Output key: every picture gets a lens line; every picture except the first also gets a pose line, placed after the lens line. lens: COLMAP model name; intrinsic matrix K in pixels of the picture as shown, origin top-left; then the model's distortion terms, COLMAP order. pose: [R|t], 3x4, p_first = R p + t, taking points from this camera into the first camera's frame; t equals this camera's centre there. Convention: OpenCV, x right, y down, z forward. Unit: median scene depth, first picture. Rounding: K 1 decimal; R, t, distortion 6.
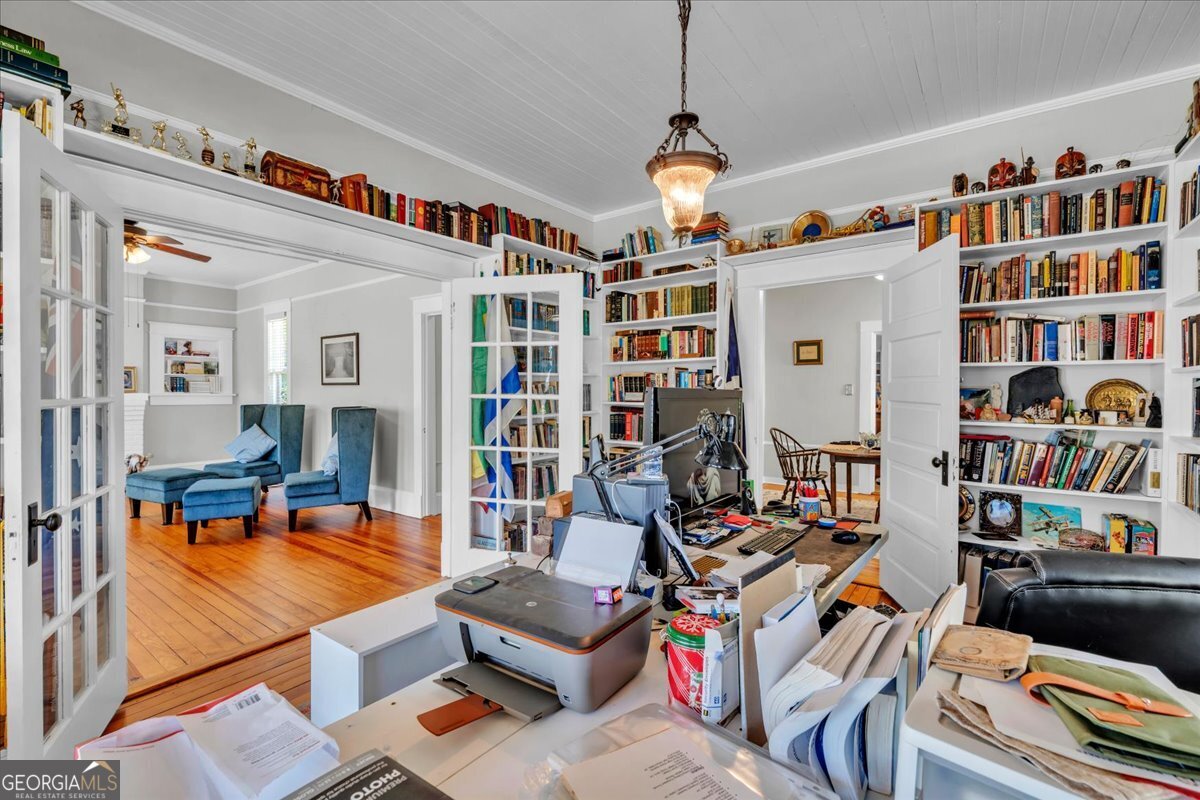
lens RADIAL K [[482.5, 0, 600.0], [0, 482.5, 400.0], [0, 0, 1]] dist [-0.000890, -0.000183]
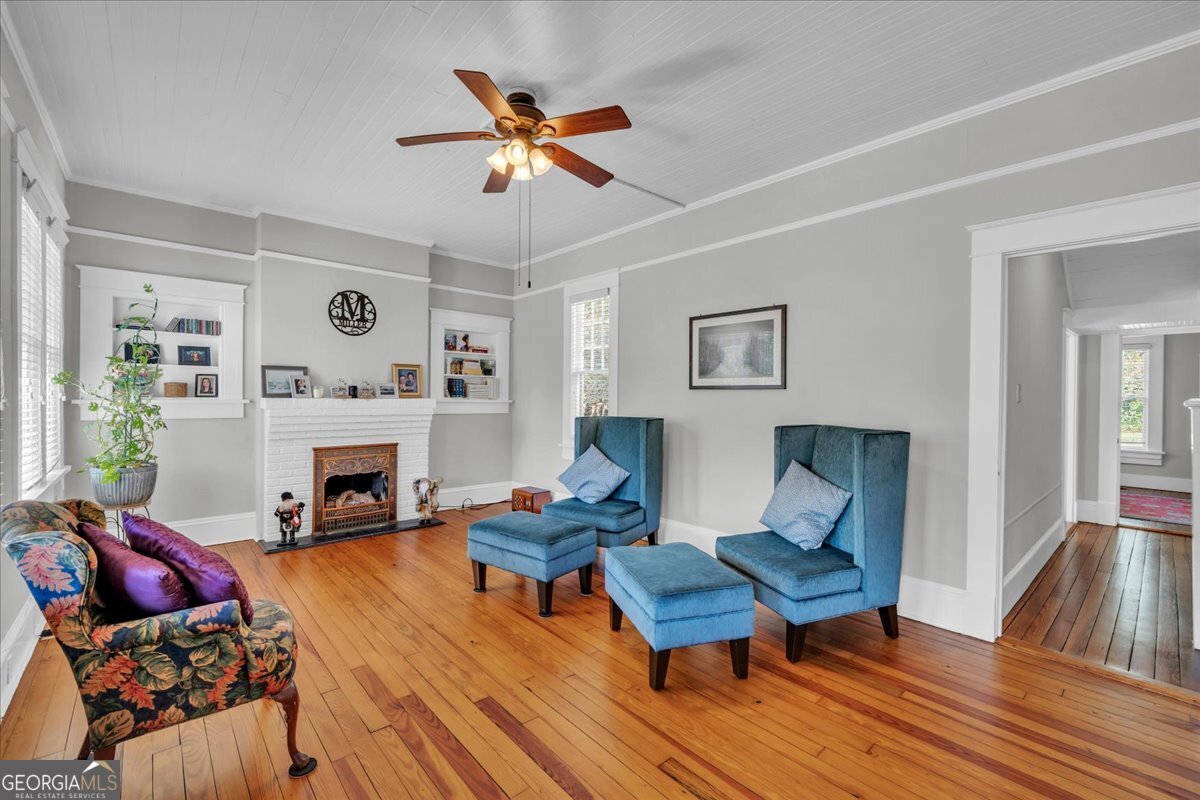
lens RADIAL K [[456.9, 0, 600.0], [0, 456.9, 400.0], [0, 0, 1]] dist [-0.000396, -0.000093]
pose [[0.982853, 0.007320, -0.184243, -0.531161], [-0.009572, 0.999890, -0.011334, -0.006386], [0.184140, 0.012903, 0.982815, 0.320356]]
